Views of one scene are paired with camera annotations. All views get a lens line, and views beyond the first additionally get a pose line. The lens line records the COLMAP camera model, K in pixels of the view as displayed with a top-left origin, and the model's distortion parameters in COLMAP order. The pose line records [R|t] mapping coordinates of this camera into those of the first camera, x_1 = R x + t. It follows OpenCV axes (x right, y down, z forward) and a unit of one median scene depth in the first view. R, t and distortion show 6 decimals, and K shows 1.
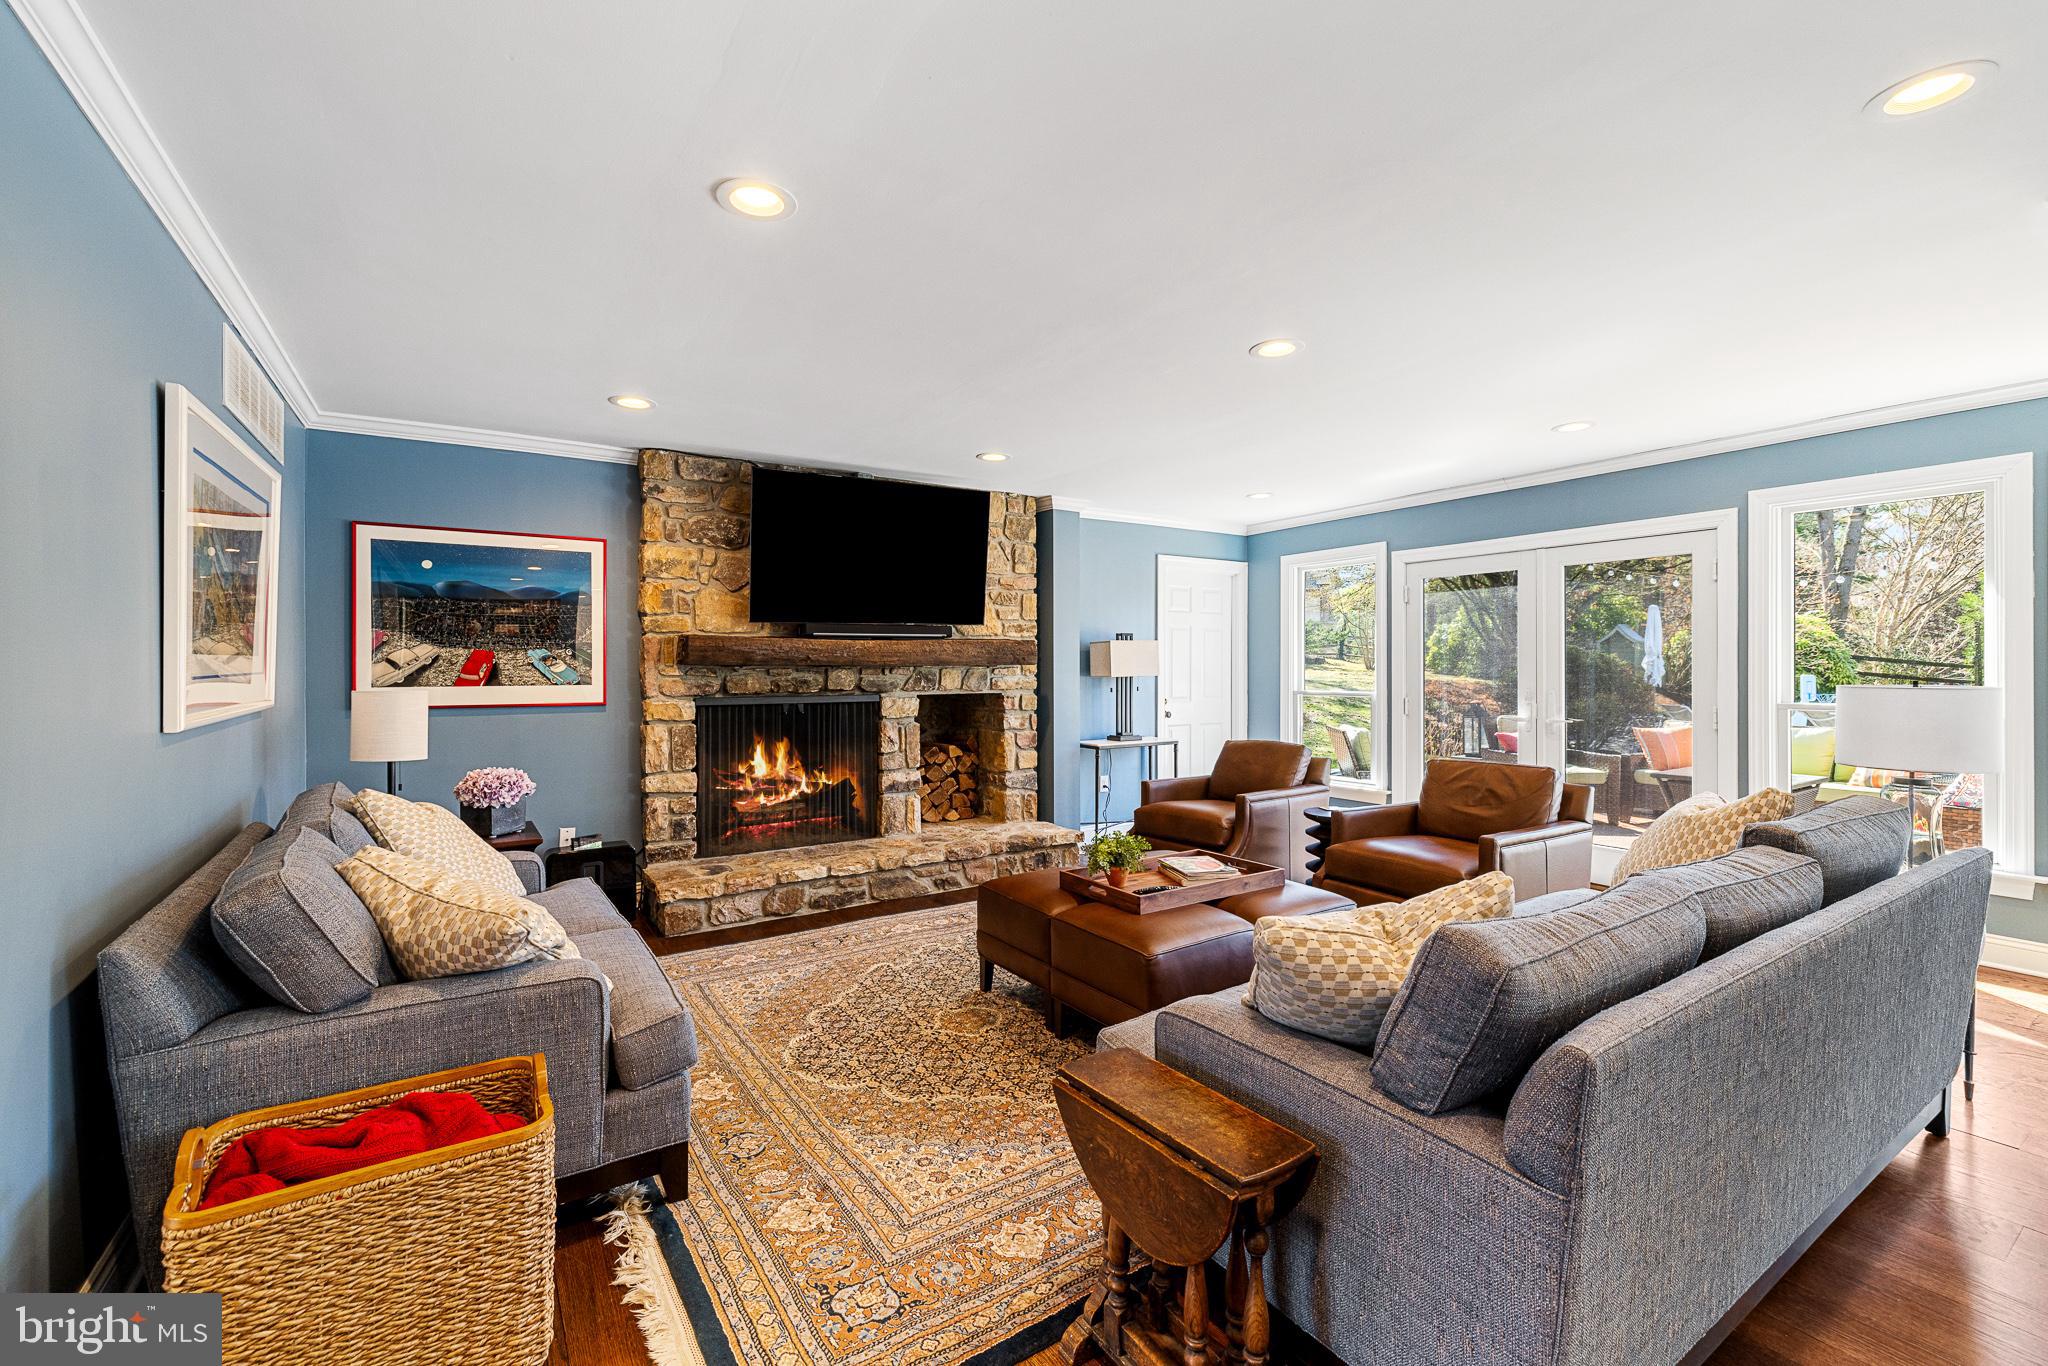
lens RADIAL K [[864.2, 0, 1023.3], [0, 864.2, 675.0], [0, 0, 1]] dist [-0.000218, 0.000073]
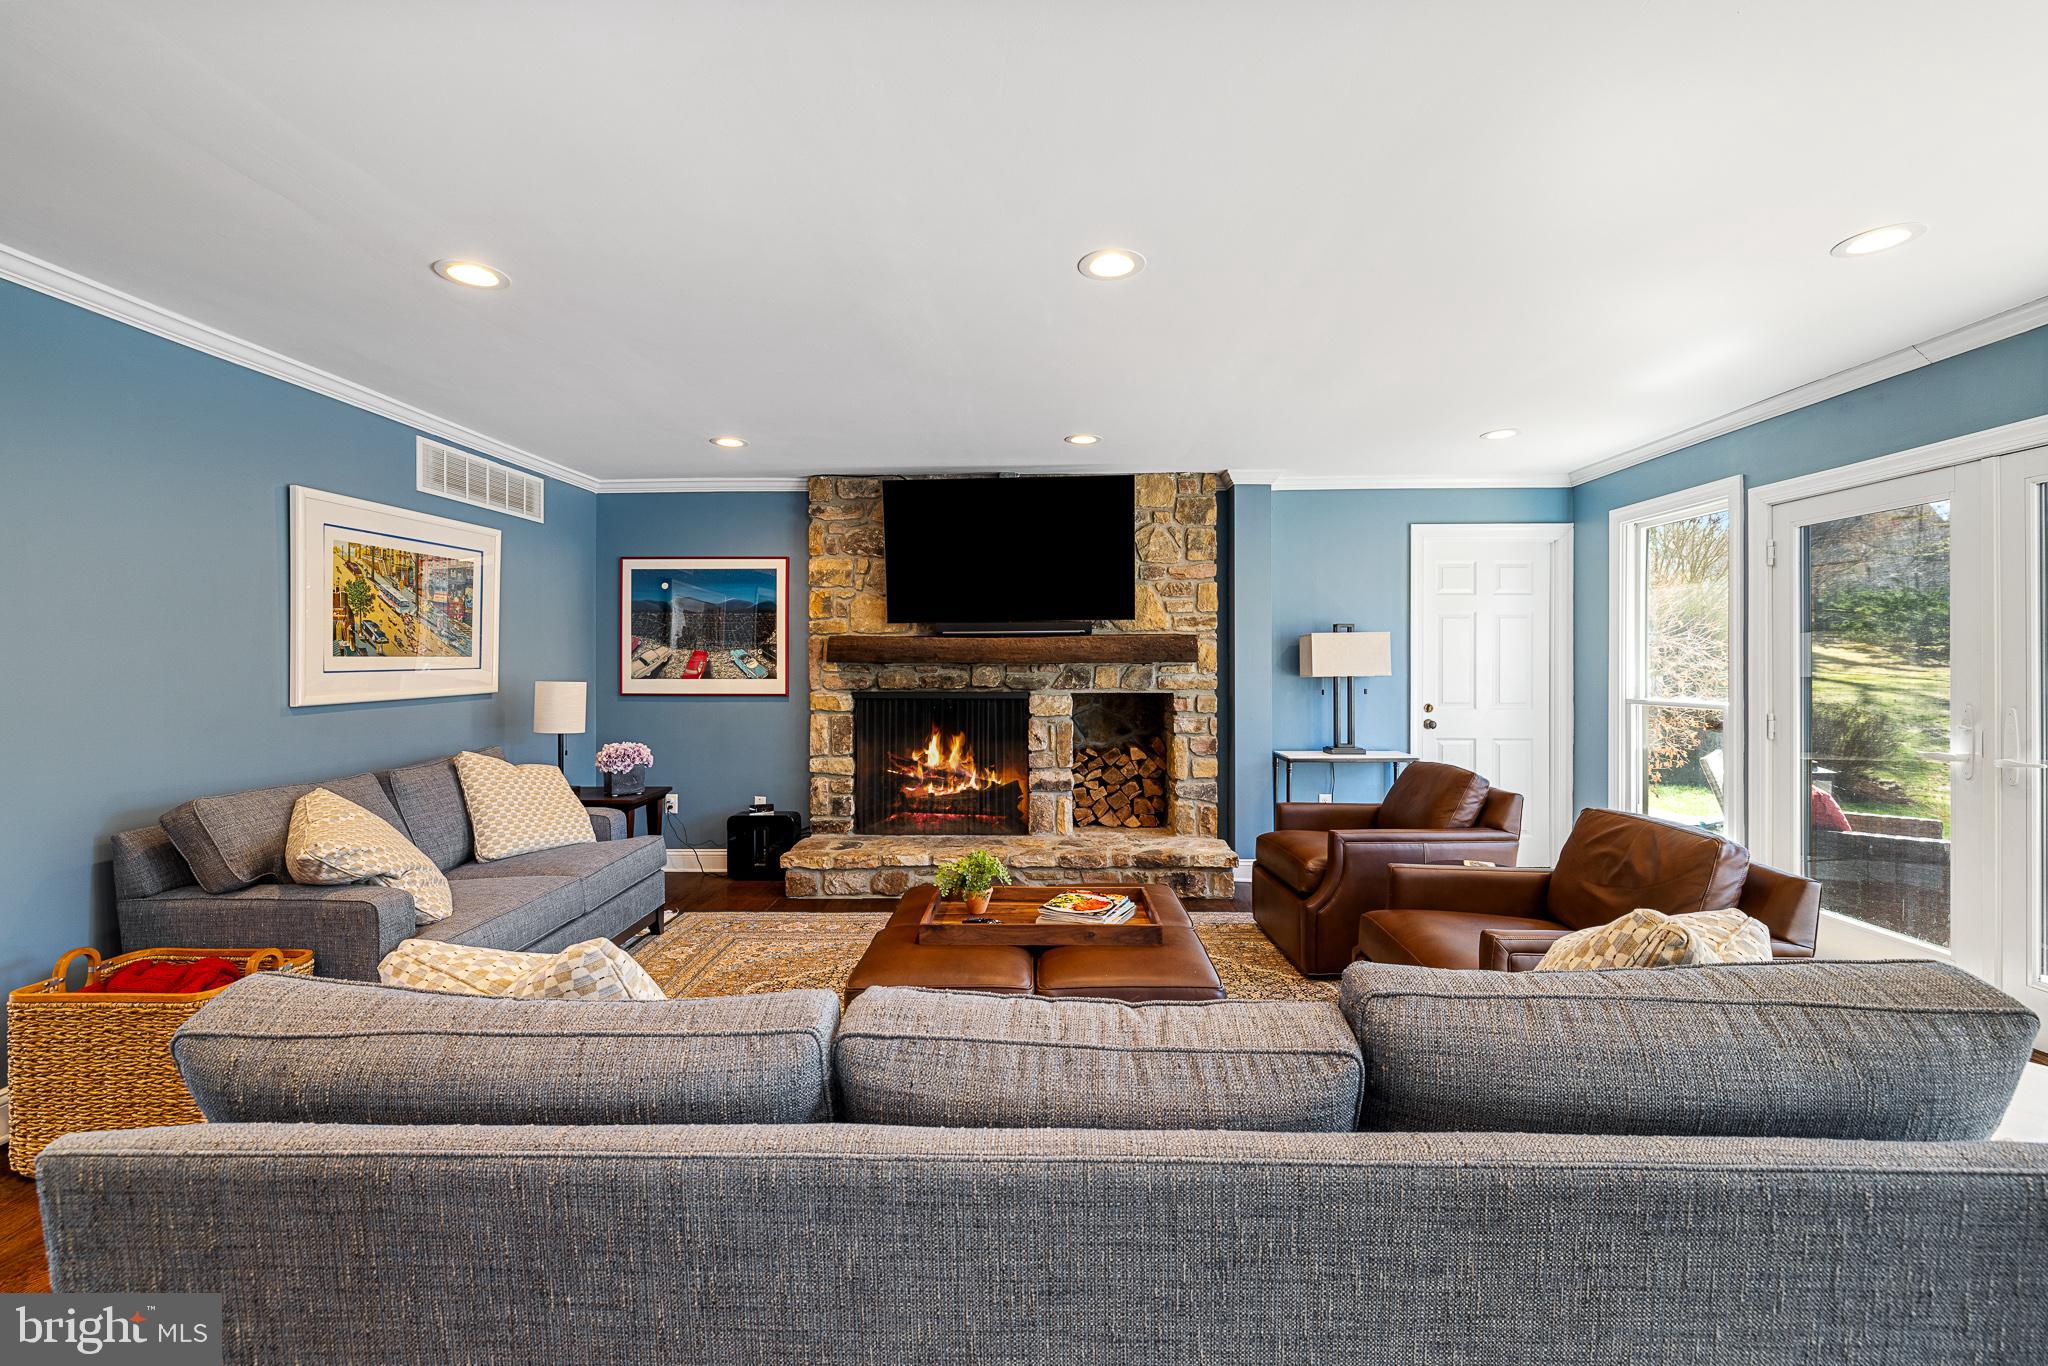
lens RADIAL K [[860.6, 0, 1019.9], [0, 860.6, 667.9], [0, 0, 1]] dist [-0.000137, 0.000225]
pose [[0.827329, 0.004141, -0.561703, 0.407123], [-0.005790, 0.999983, -0.001156, -0.004044], [0.561688, 0.004208, 0.827338, 0.183163]]
